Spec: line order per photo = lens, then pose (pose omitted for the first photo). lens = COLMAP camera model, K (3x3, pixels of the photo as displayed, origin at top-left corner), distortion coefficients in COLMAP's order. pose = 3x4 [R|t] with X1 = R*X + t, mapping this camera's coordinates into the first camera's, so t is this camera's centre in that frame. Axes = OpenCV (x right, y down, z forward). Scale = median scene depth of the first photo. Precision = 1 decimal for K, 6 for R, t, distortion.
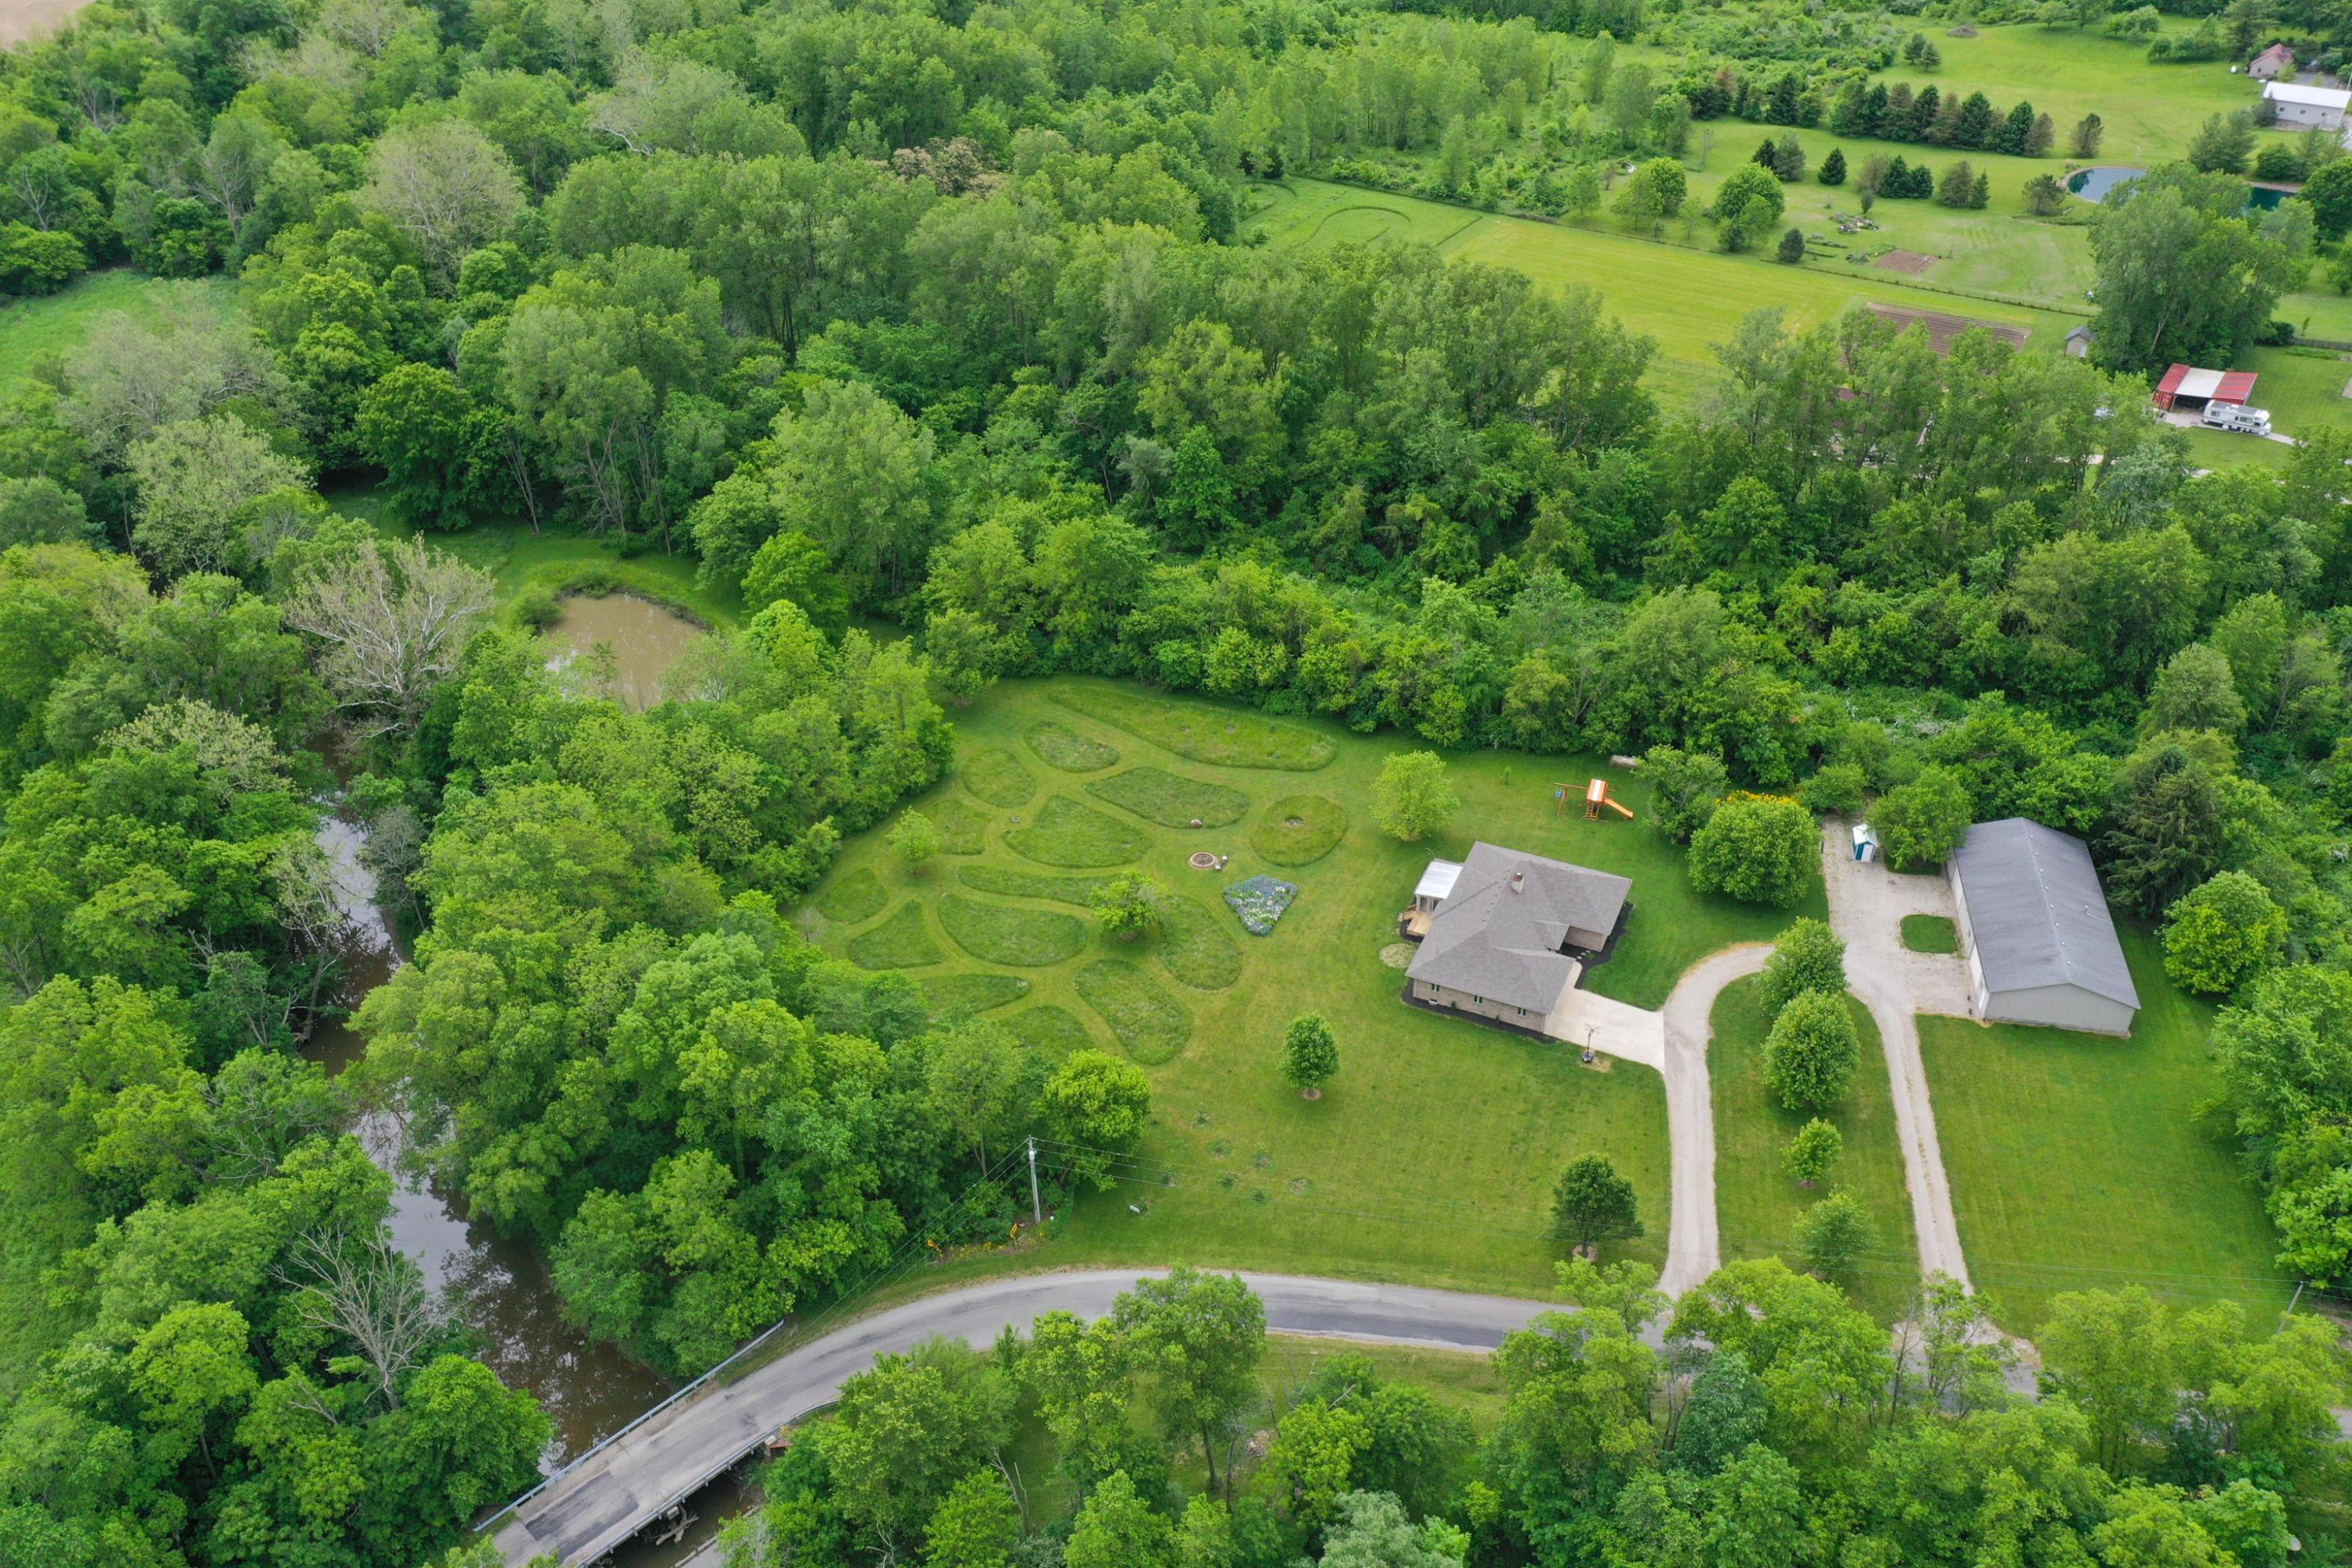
lens RADIAL K [[1854.1, 0, 1176.0], [0, 1854.1, 784.0], [0, 0, 1]] dist [0.002381, 0.005970]
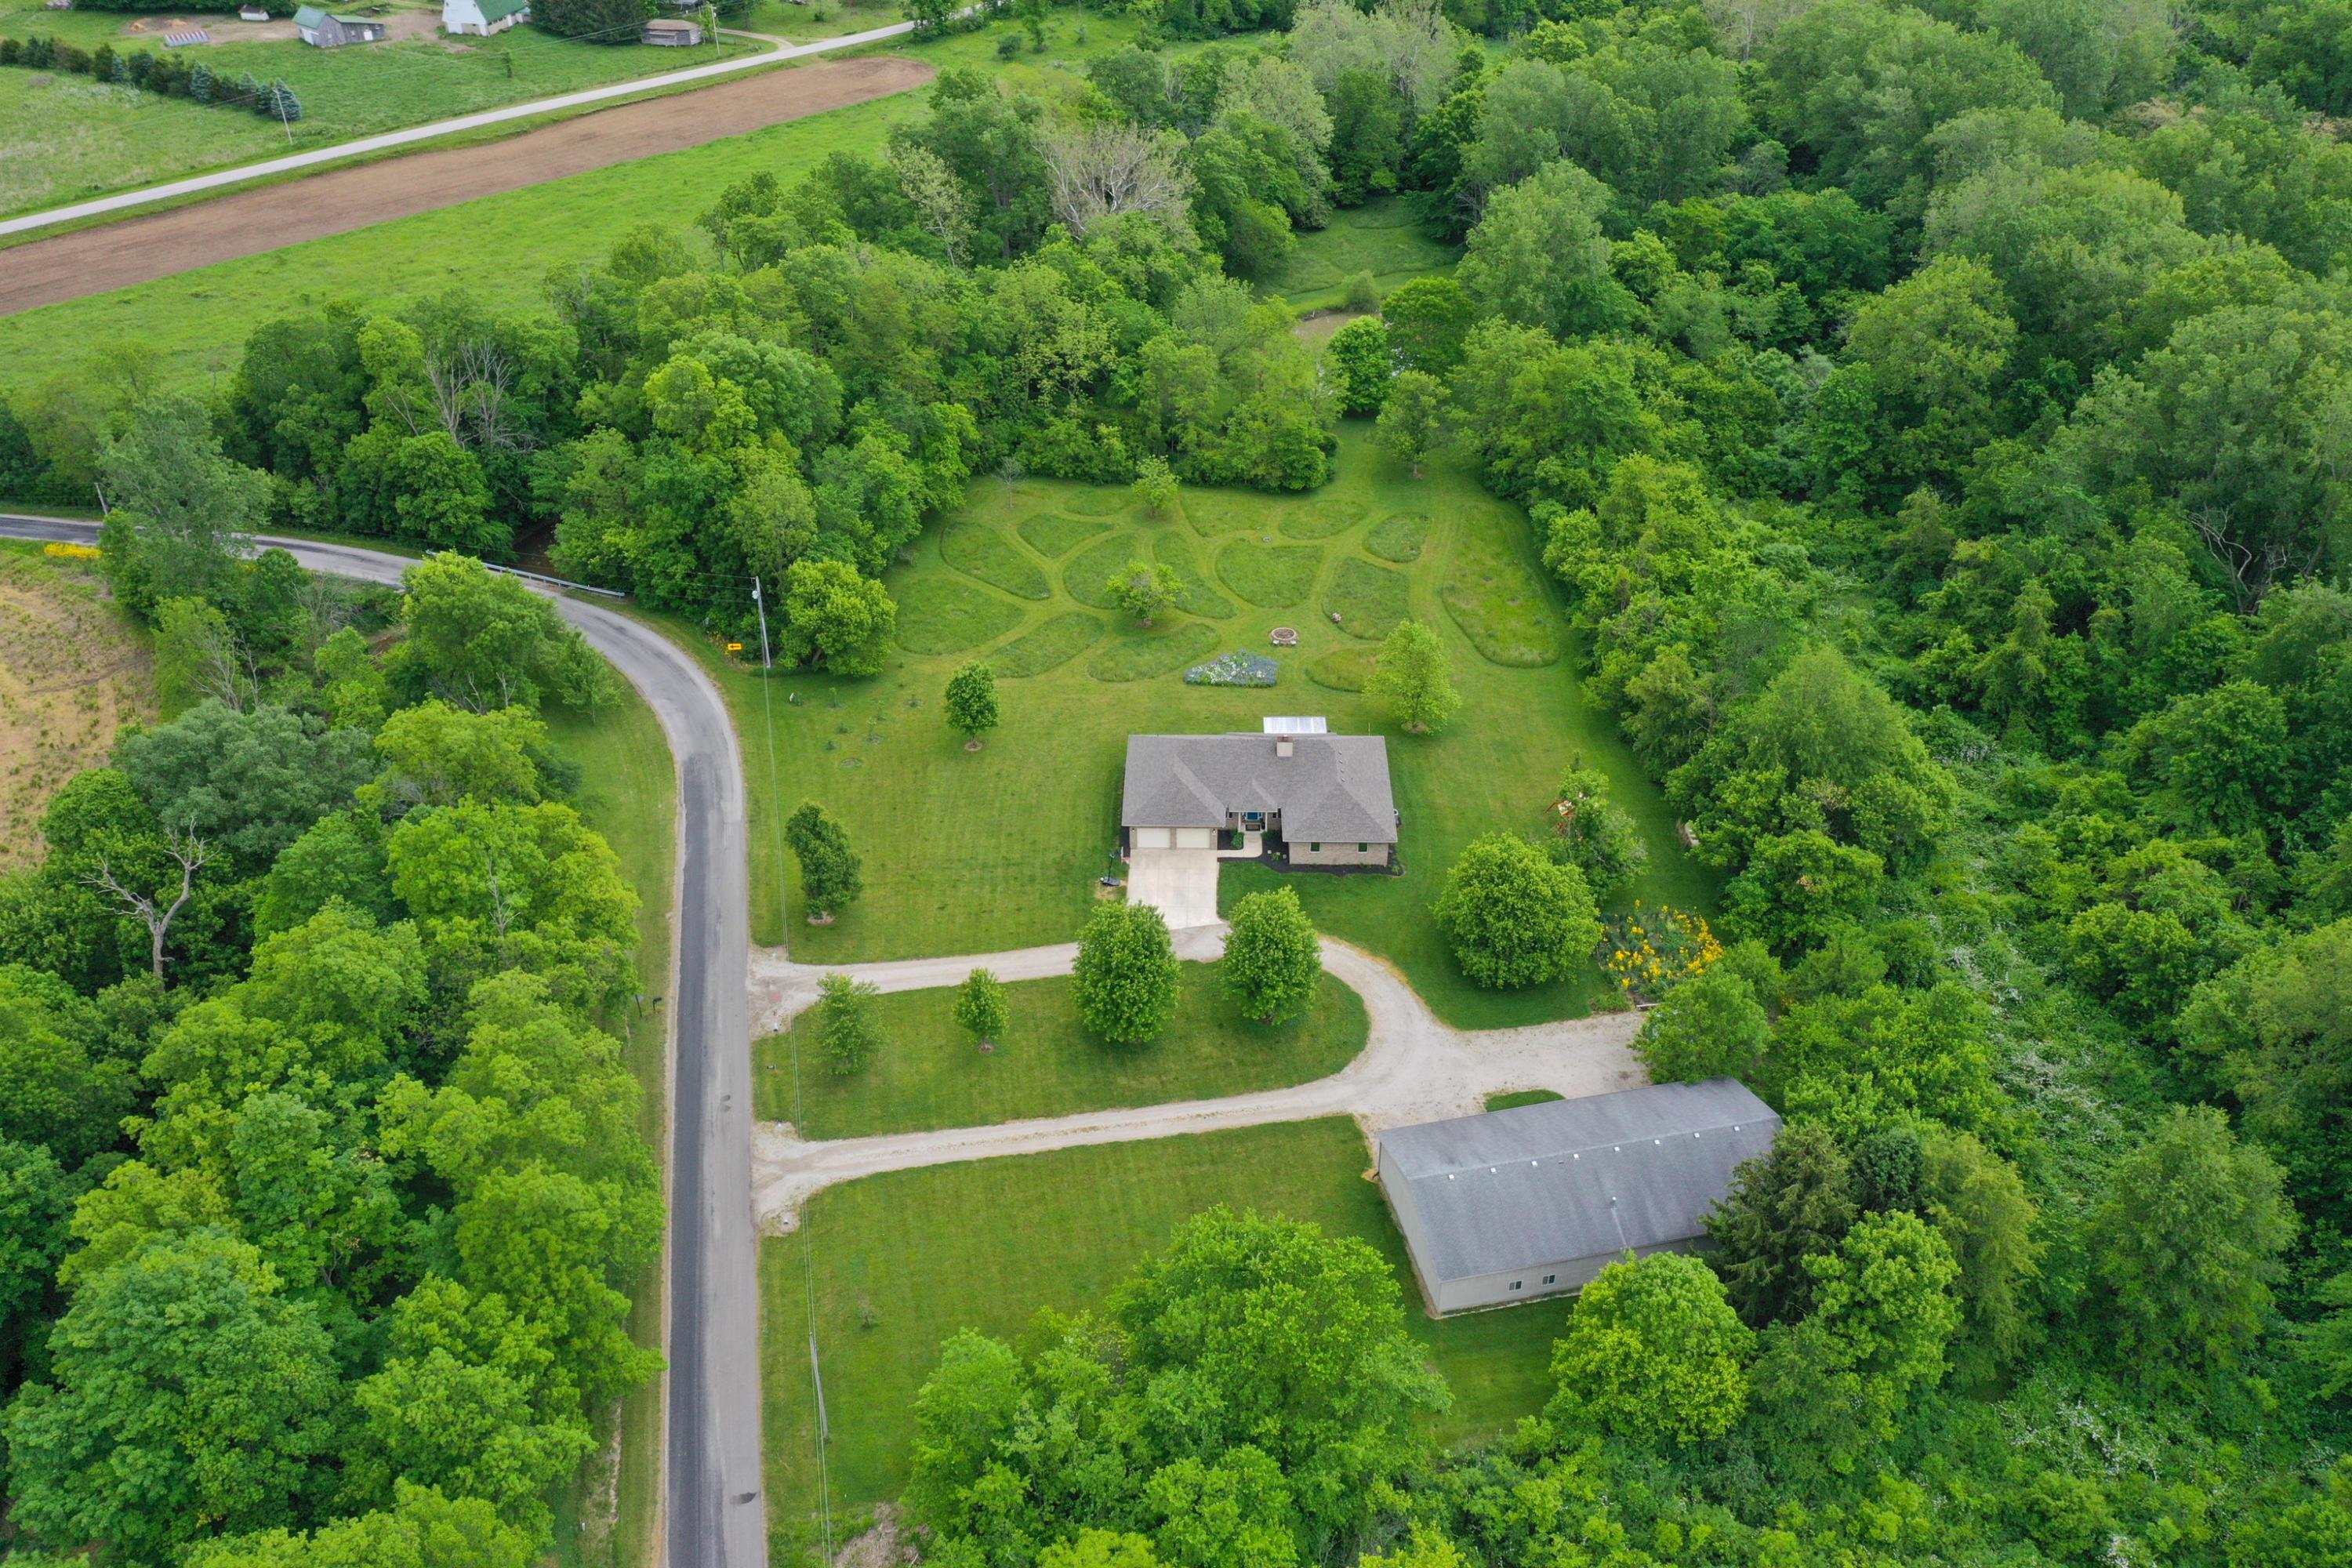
lens RADIAL K [[1862.8, 0, 1172.4], [0, 1862.8, 789.6], [0, 0, 1]] dist [0.008237, -0.001458]
pose [[0.397277, 0.533981, -0.746348, 0.884074], [-0.527857, 0.798241, 0.290133, -0.169572], [0.750691, 0.278702, 0.598989, 0.455252]]
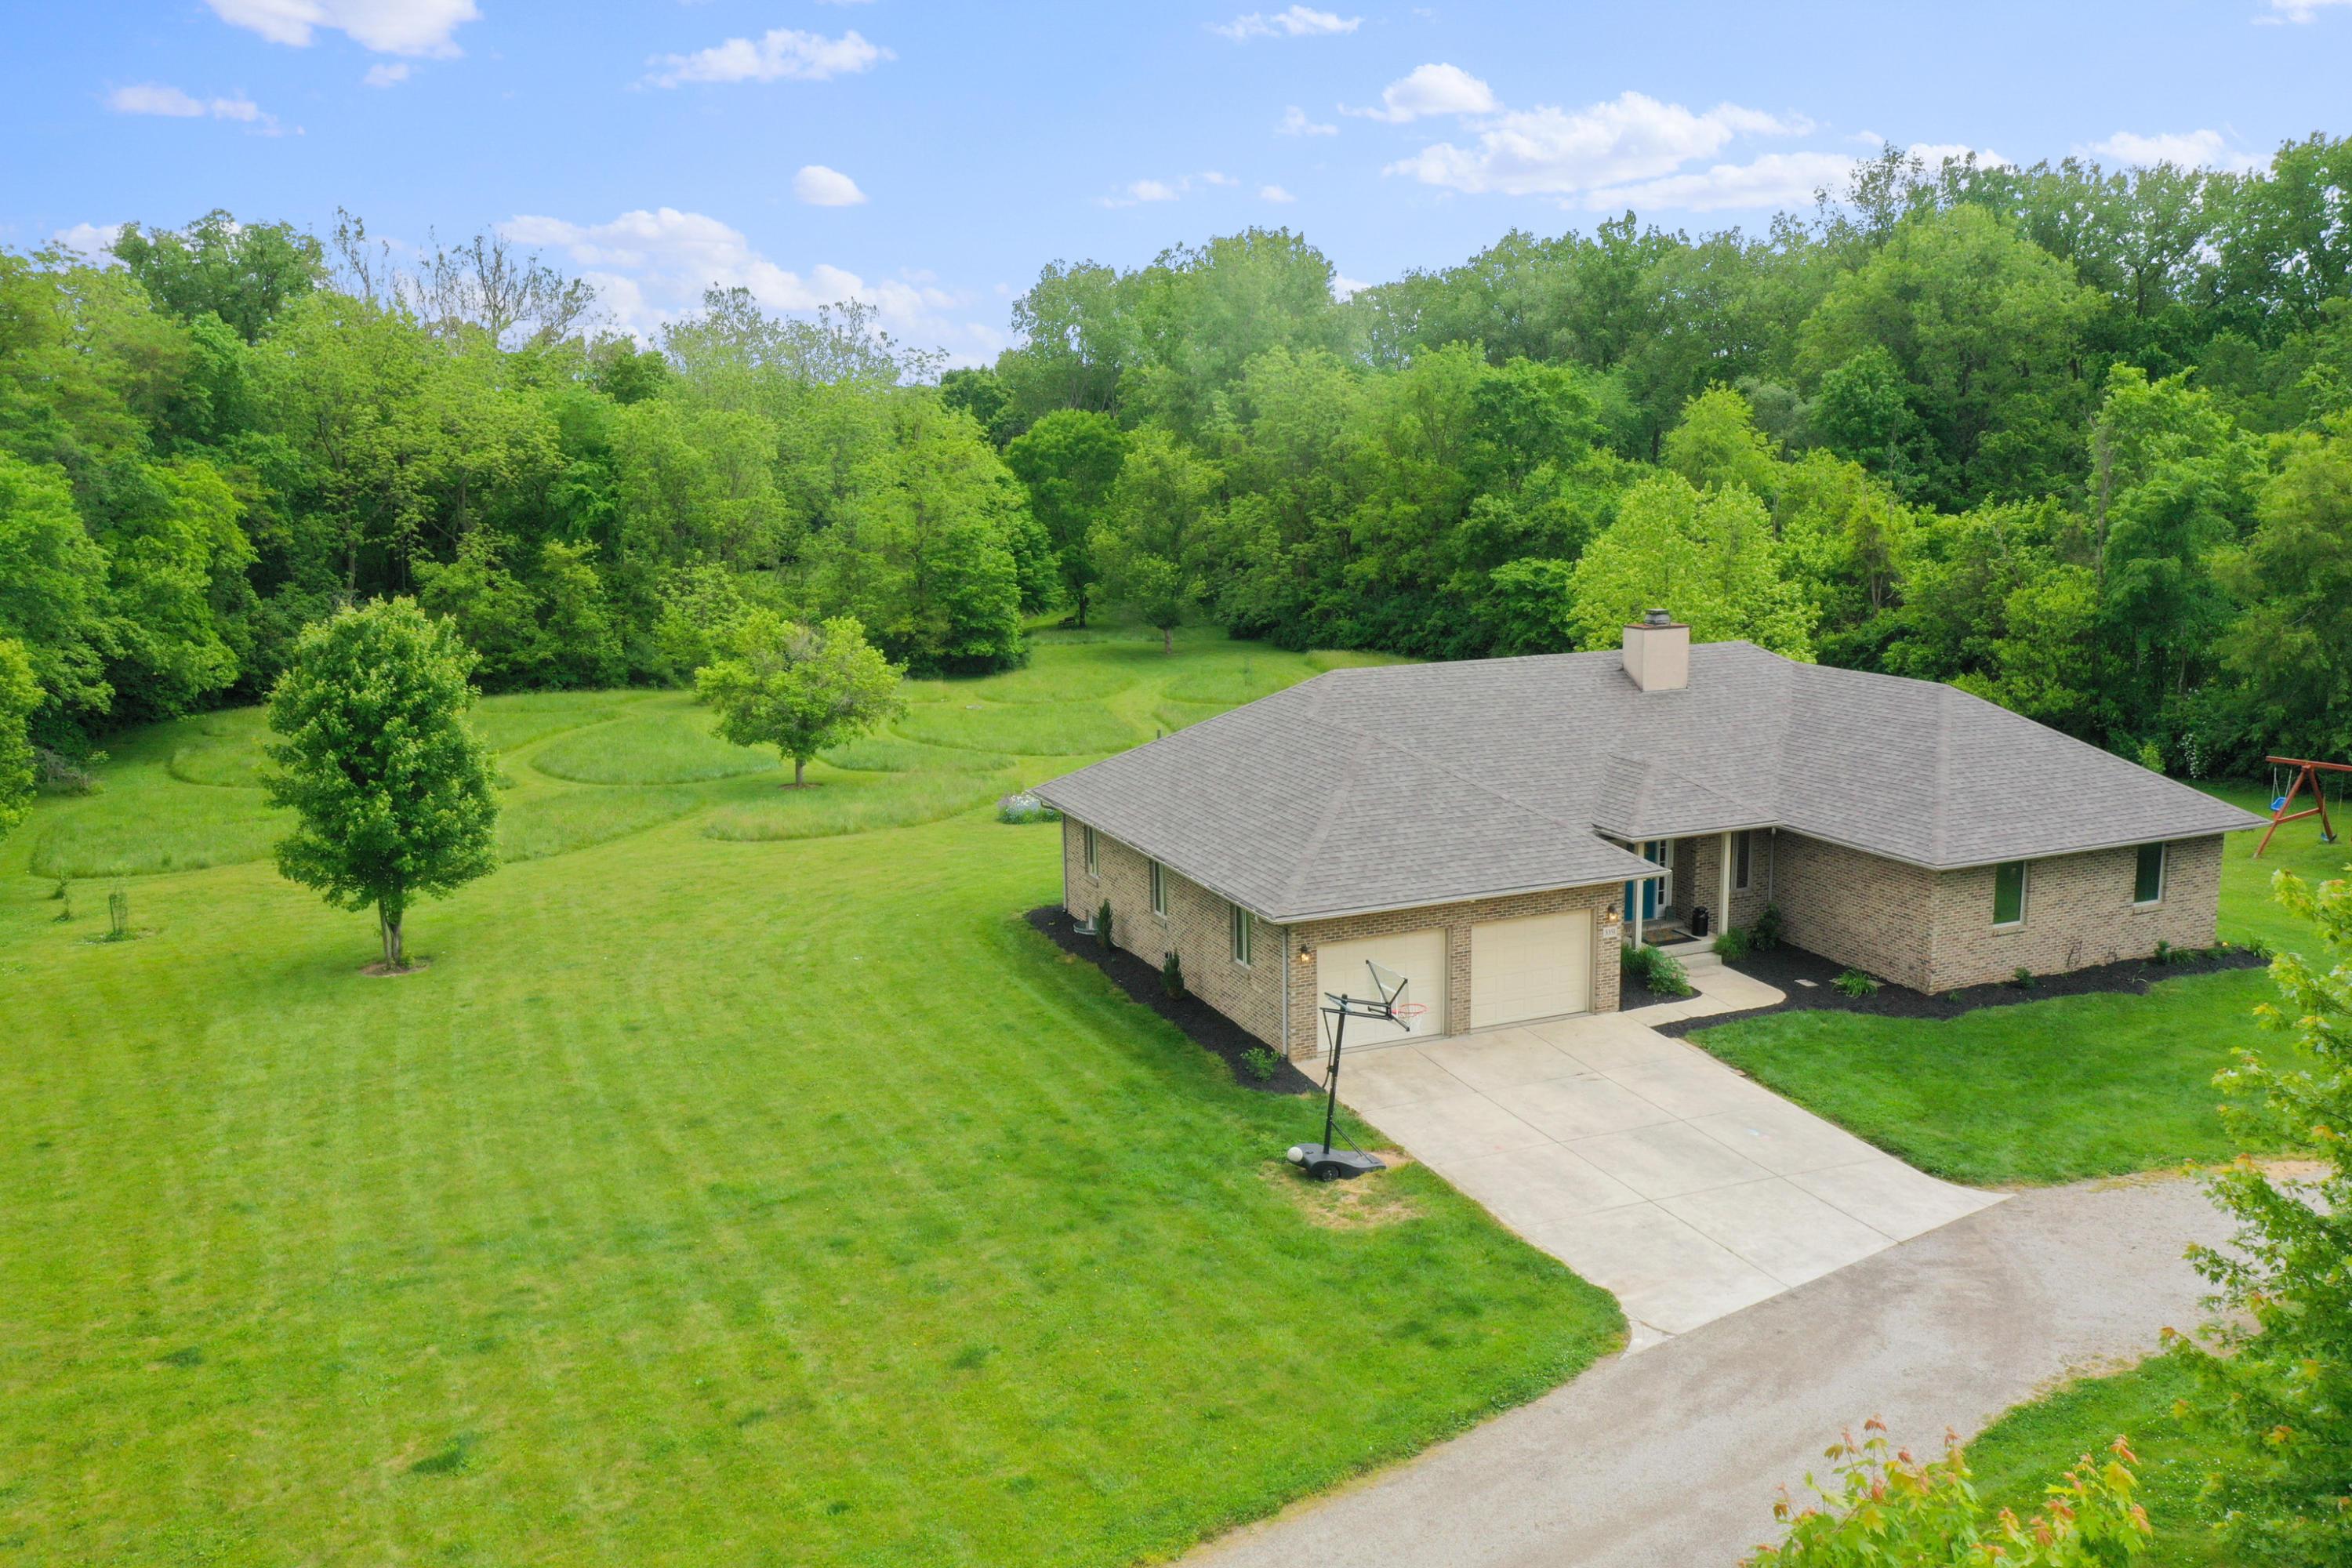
lens RADIAL K [[1862.8, 0, 1172.4], [0, 1862.8, 789.6], [0, 0, 1]] dist [0.008237, -0.001458]
pose [[0.738999, 0.137931, -0.659436, 0.318918], [-0.389475, 0.886144, -0.251115, 0.164844], [0.549718, 0.442407, 0.708580, 0.839458]]
